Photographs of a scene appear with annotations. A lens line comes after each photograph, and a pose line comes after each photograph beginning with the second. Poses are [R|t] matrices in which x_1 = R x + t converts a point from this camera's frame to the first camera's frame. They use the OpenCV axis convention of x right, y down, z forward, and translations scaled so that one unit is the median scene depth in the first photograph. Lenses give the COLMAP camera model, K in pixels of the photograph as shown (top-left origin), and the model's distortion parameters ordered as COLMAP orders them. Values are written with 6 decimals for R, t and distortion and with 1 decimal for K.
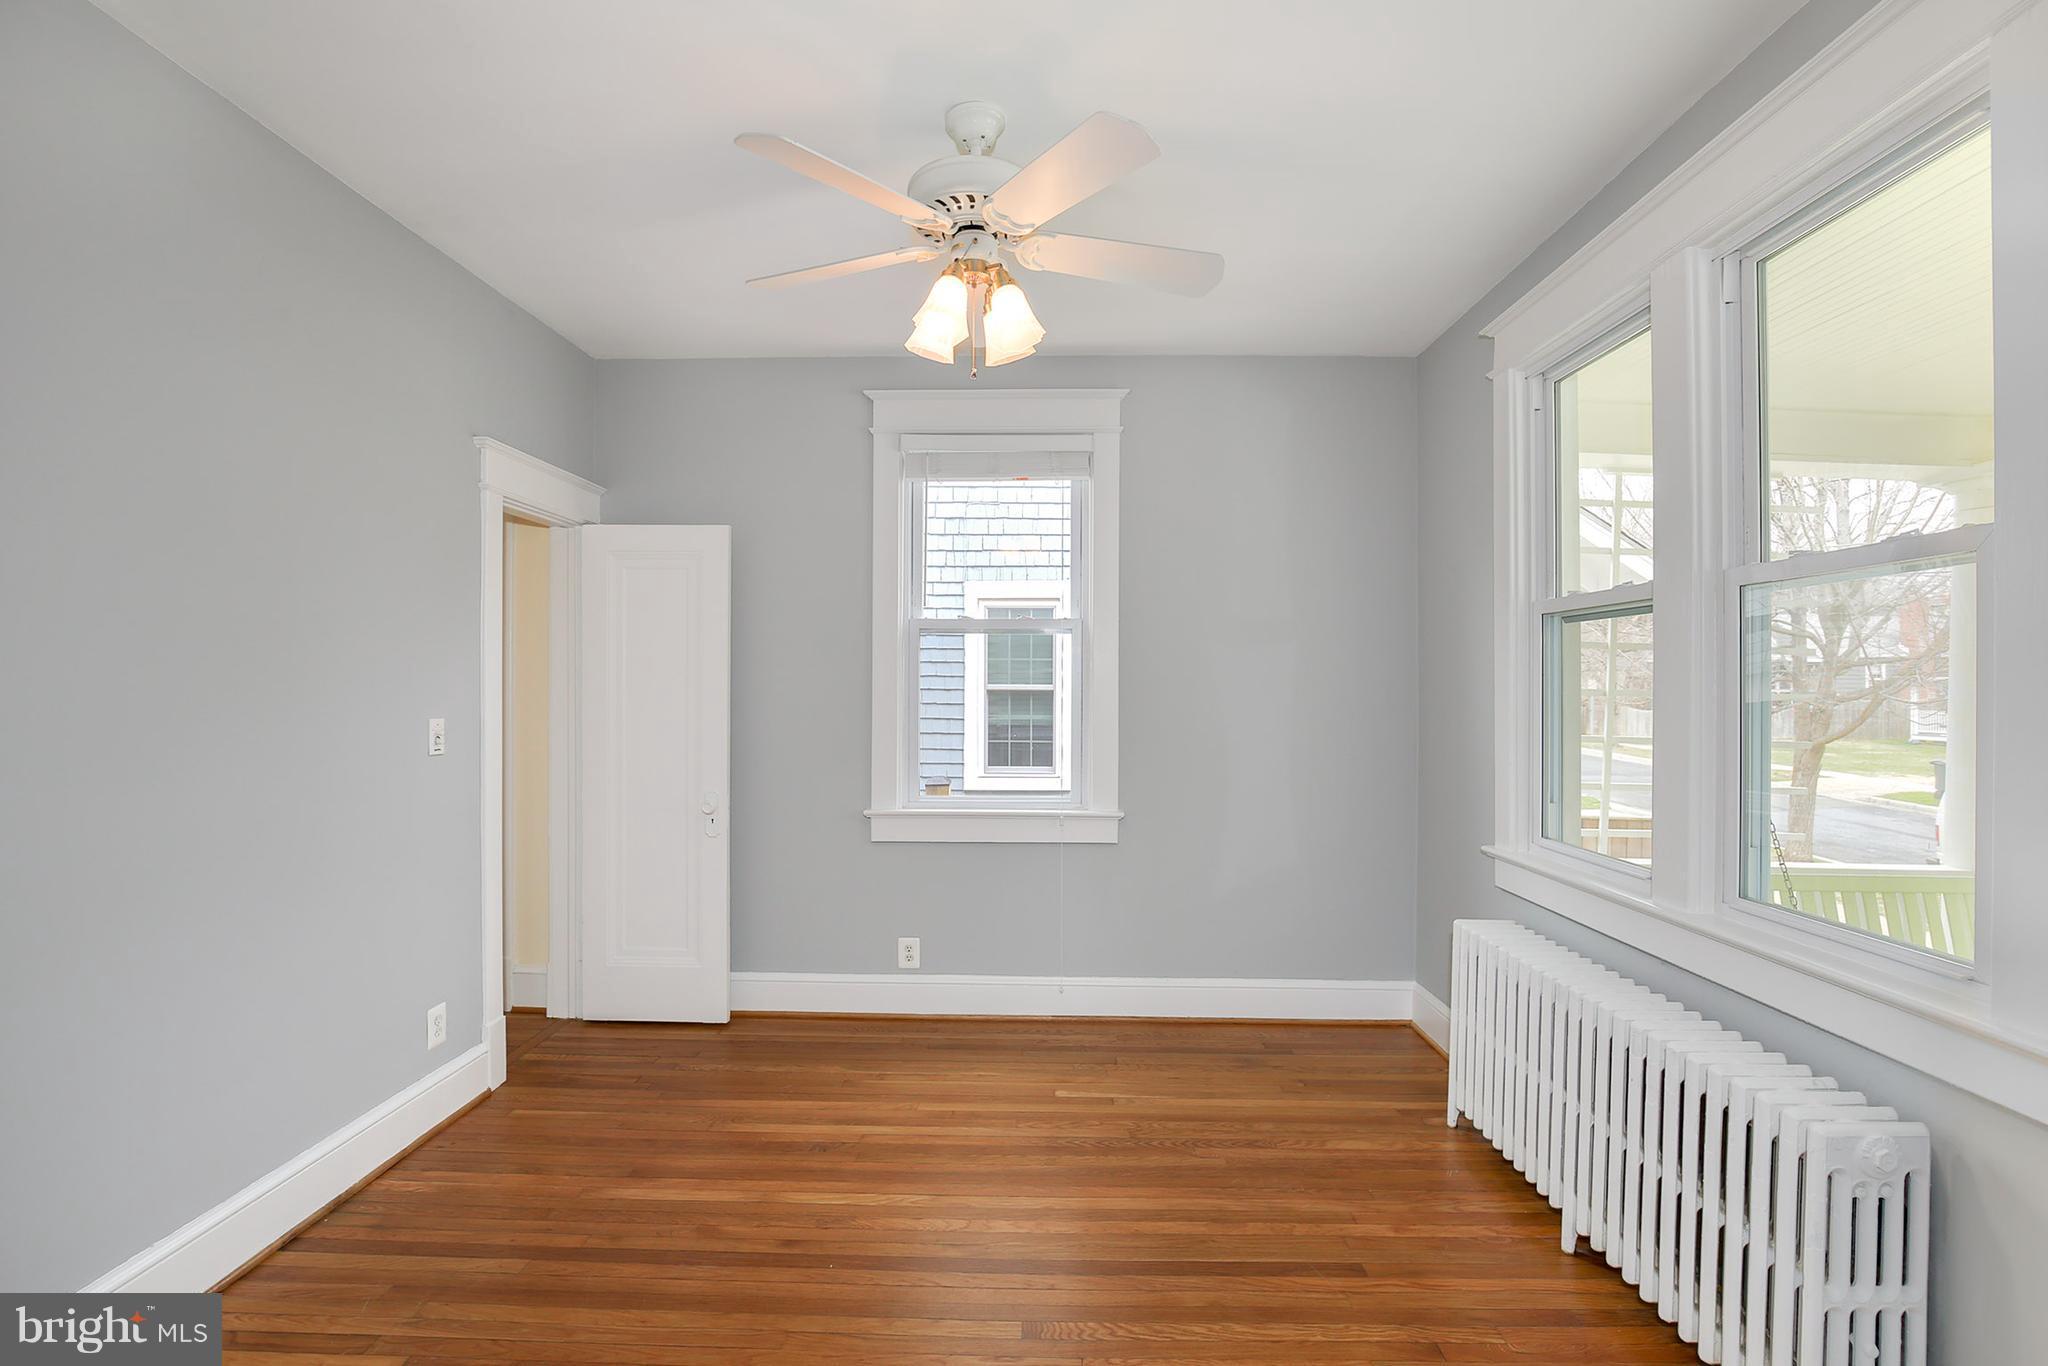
lens RADIAL K [[974.7, 0, 1032.8], [0, 974.7, 689.2], [0, 0, 1]] dist [-0.002280, -0.000241]
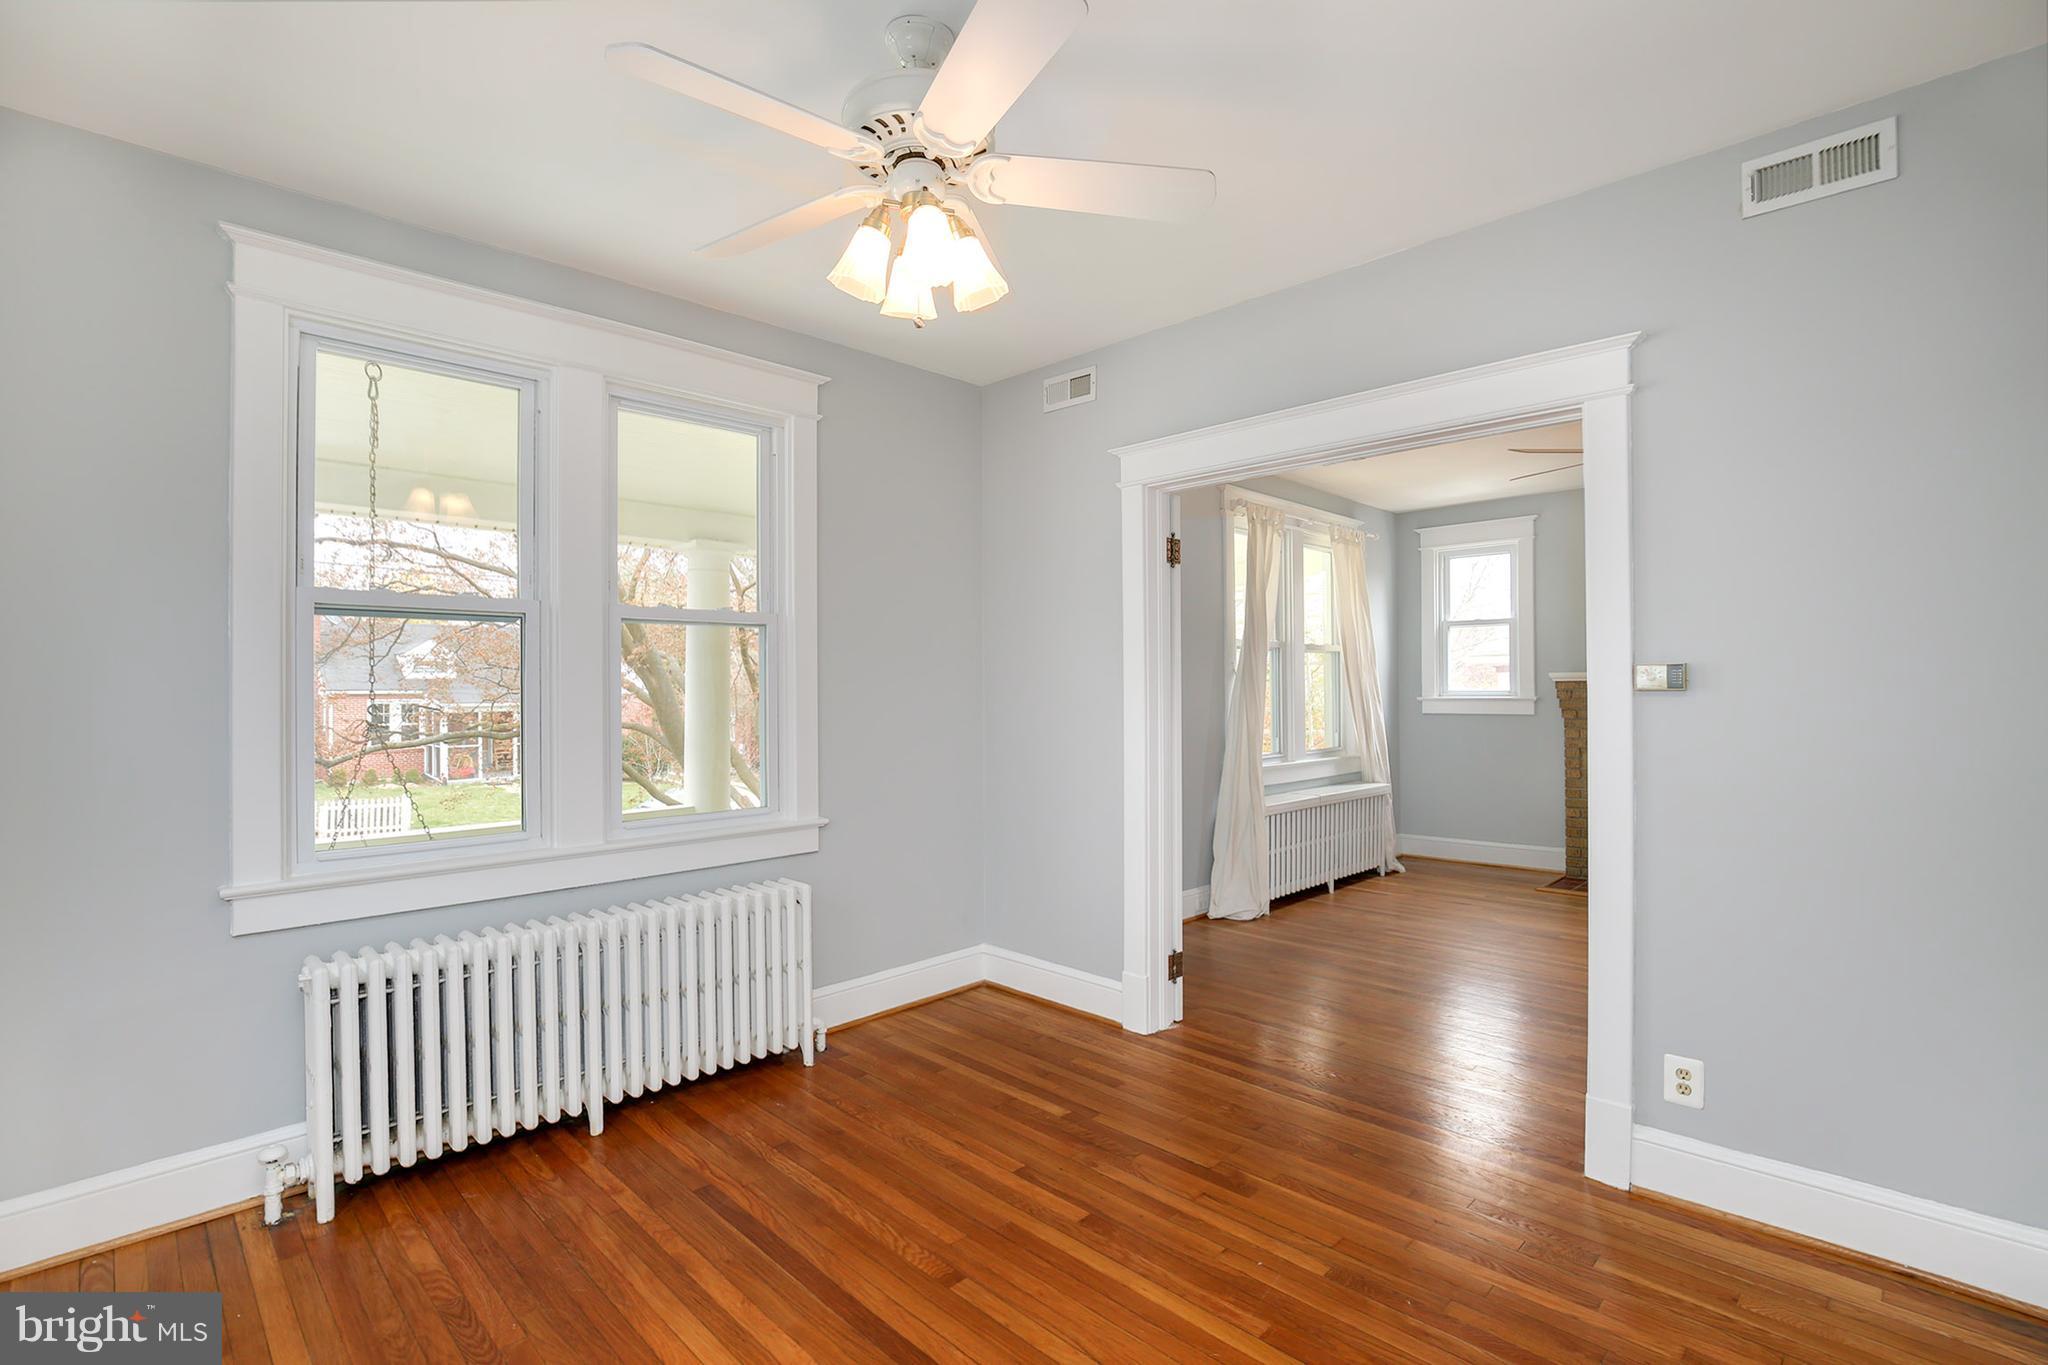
lens RADIAL K [[948.5, 0, 1036.7], [0, 948.5, 682.1], [0, 0, 1]] dist [-0.016875, 0.000302]
pose [[-0.717444, -0.005104, 0.696597, -0.508965], [-0.002180, 0.999985, 0.005082, -0.011081], [-0.696612, 0.002127, -0.717445, 1.065958]]
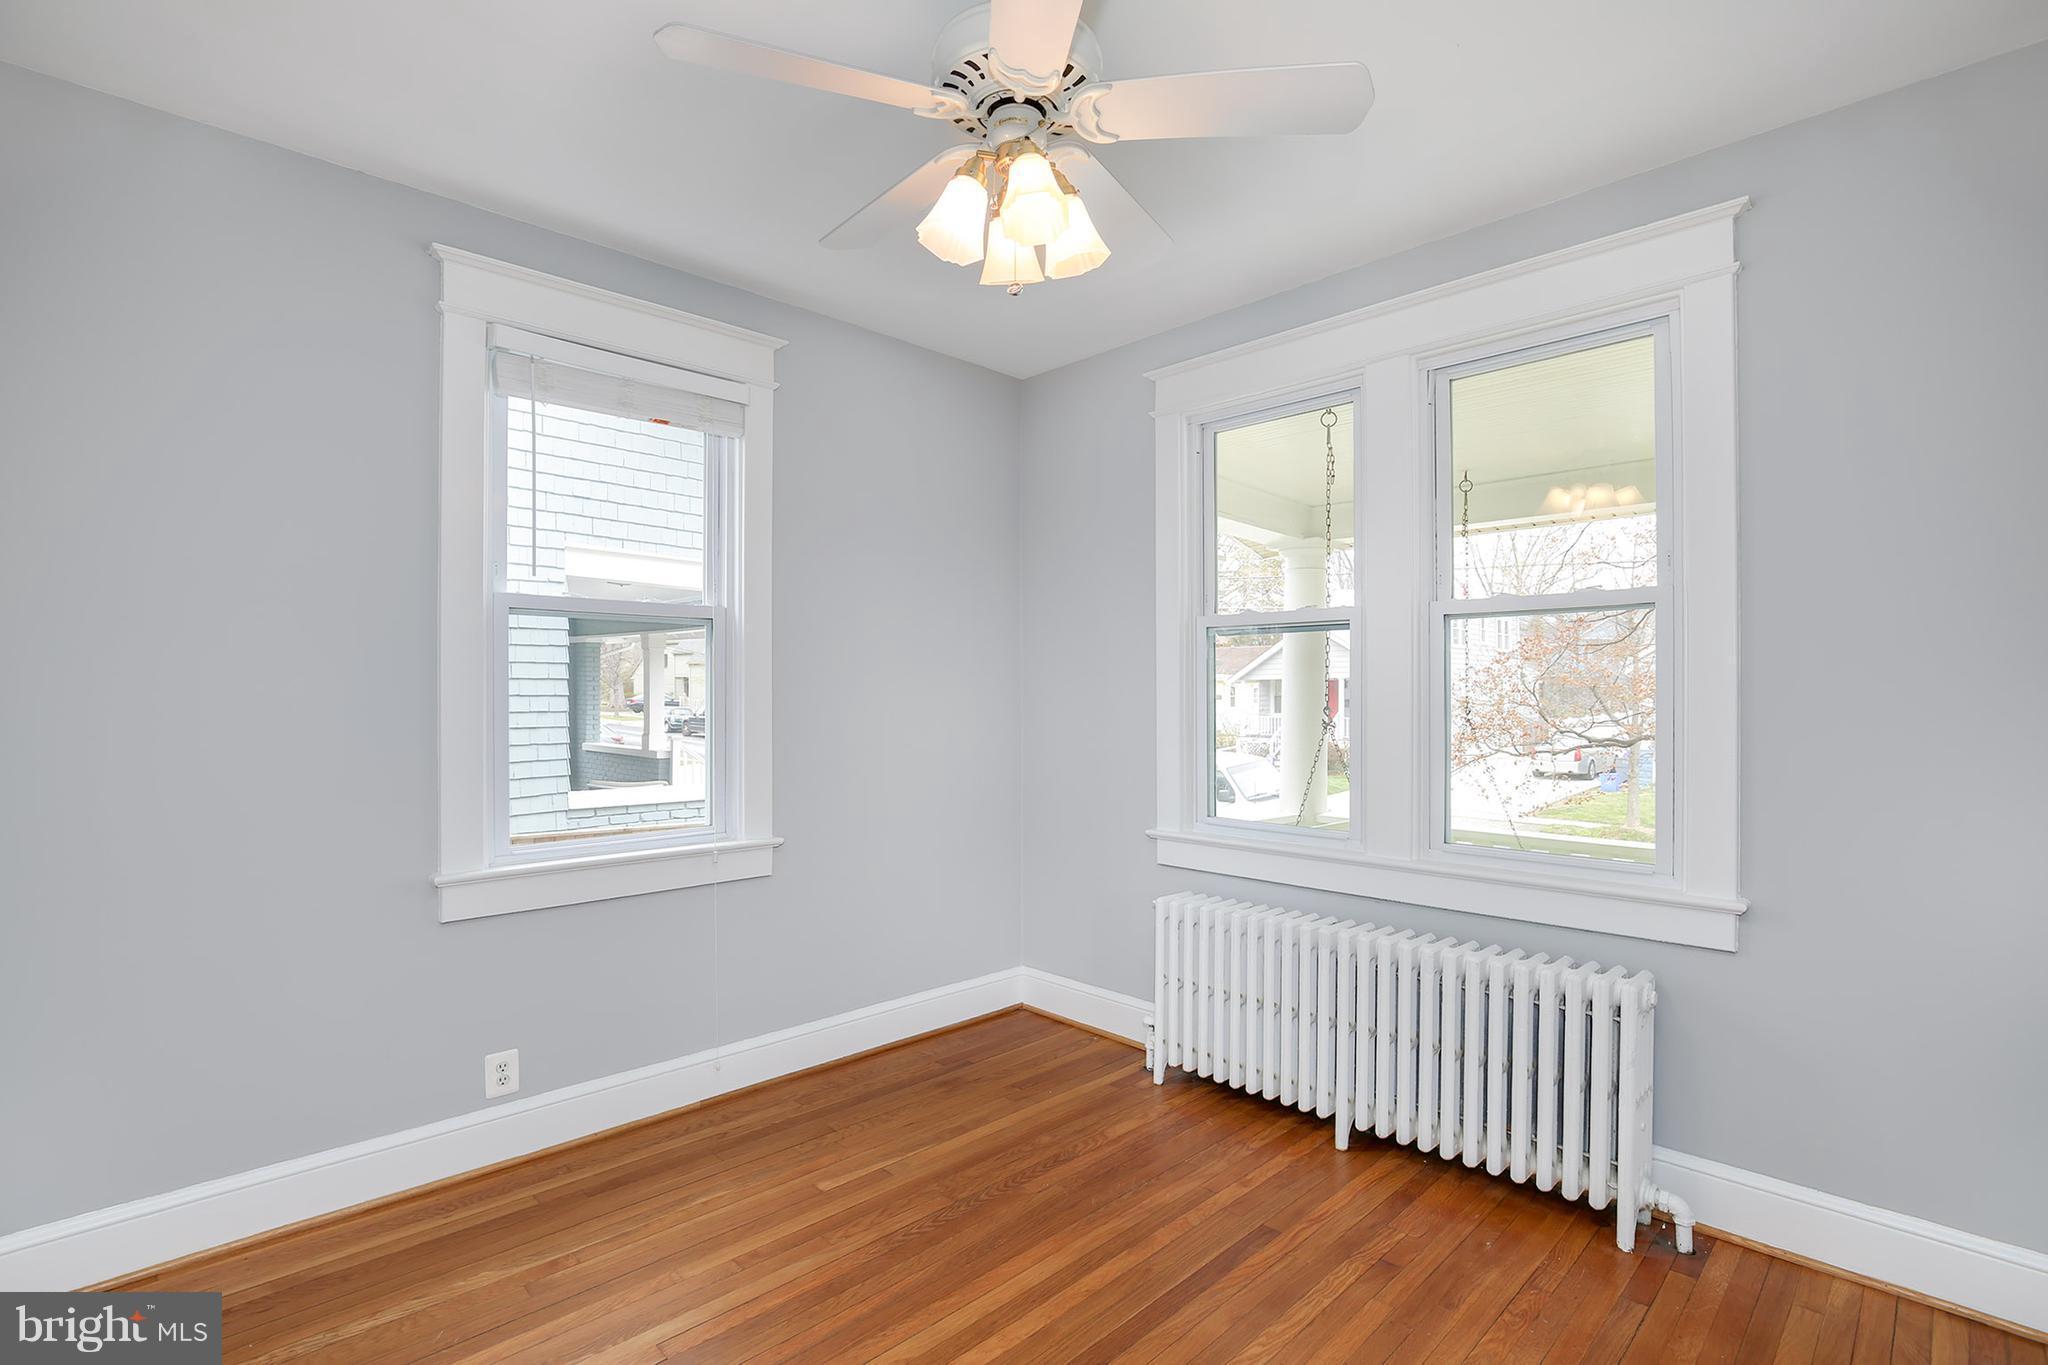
lens RADIAL K [[953.9, 0, 1024.3], [0, 953.9, 696.8], [0, 0, 1]] dist [-0.022003, 0.000384]
pose [[0.705926, -0.006347, 0.708257, -0.412407], [0.005109, 0.999979, 0.003869, 0.001472], [-0.708267, 0.000887, 0.705944, 0.316581]]
